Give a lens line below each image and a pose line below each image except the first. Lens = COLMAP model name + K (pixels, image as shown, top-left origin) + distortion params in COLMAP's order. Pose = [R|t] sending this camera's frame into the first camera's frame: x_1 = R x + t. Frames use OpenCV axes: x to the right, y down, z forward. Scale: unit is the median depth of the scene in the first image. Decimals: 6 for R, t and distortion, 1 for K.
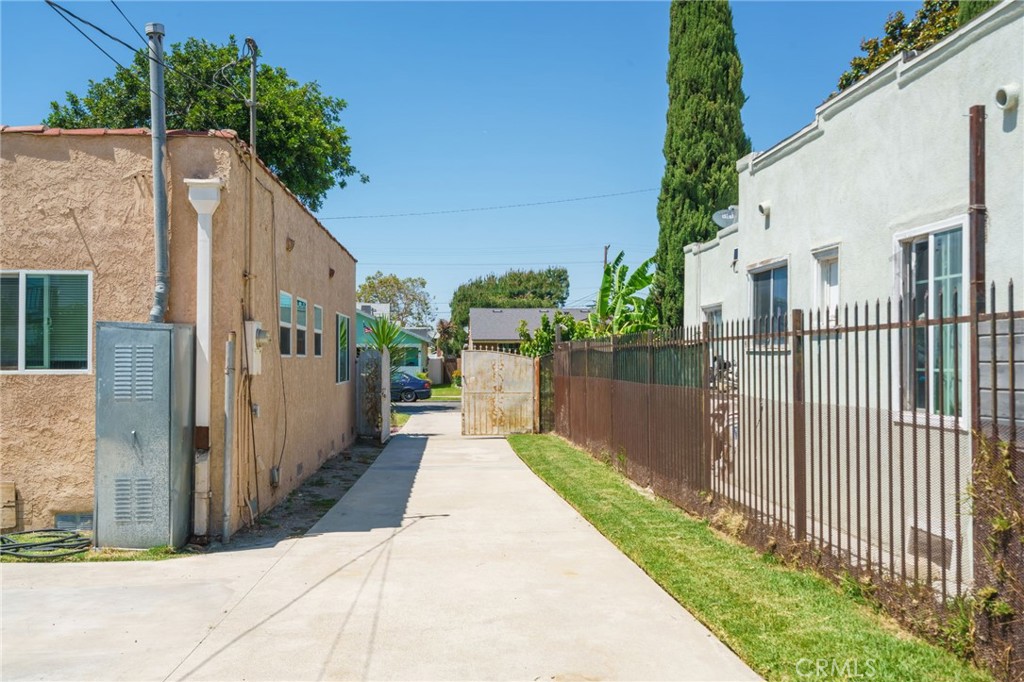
lens RADIAL K [[895.8, 0, 499.6], [0, 895.8, 358.7], [0, 0, 1]] dist [0.019539, 0.009696]
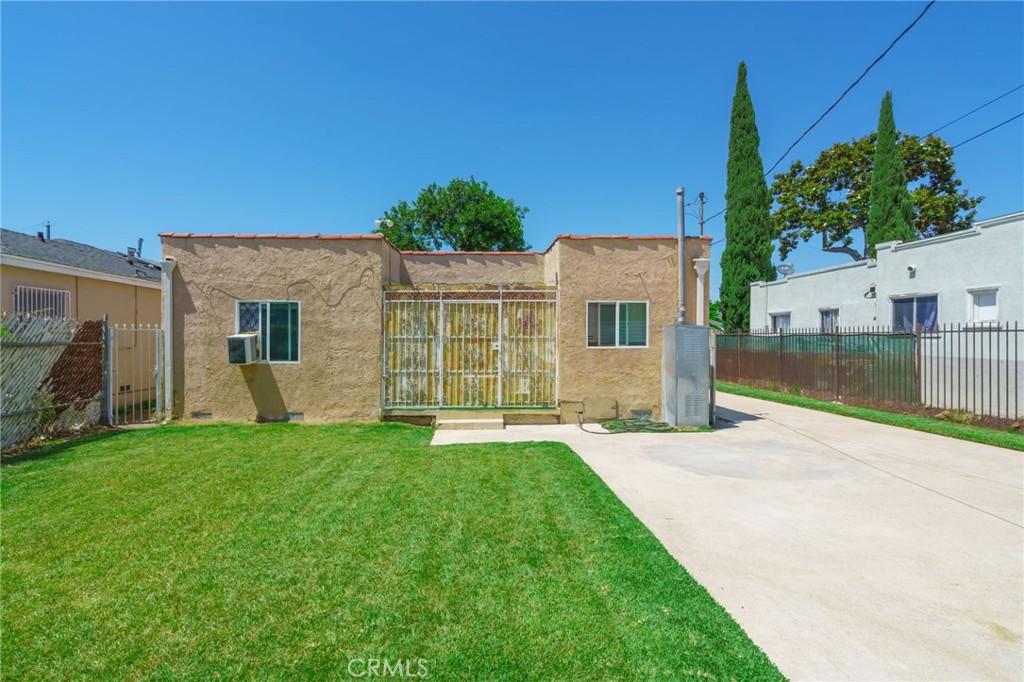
lens RADIAL K [[472.8, 0, 494.2], [0, 472.8, 342.5], [0, 0, 1]] dist [-0.000995, 0.001090]
pose [[0.999529, -0.000996, -0.030680, -0.792867], [0.001288, 0.999954, 0.009495, -0.008063], [0.030669, -0.009530, 0.999484, -0.161931]]
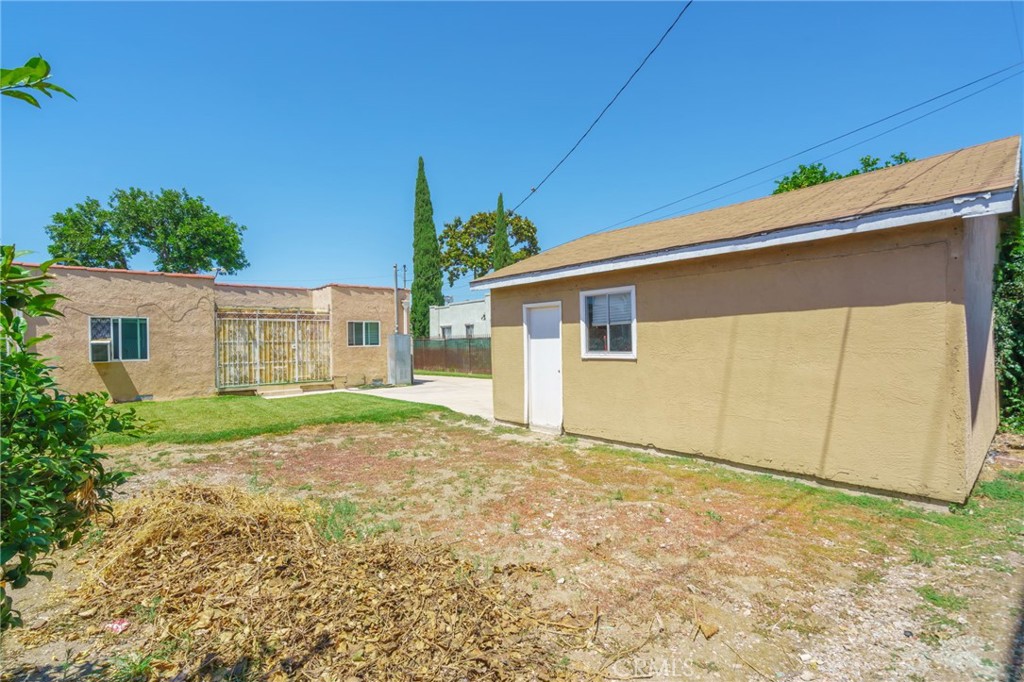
lens RADIAL K [[474.3, 0, 521.2], [0, 474.3, 344.1], [0, 0, 1]] dist [0.004277, -0.000239]
pose [[0.795454, -0.015499, 0.605815, -1.261678], [0.017136, 0.999848, 0.003081, 0.011472], [-0.605771, 0.007931, 0.795599, -1.133775]]
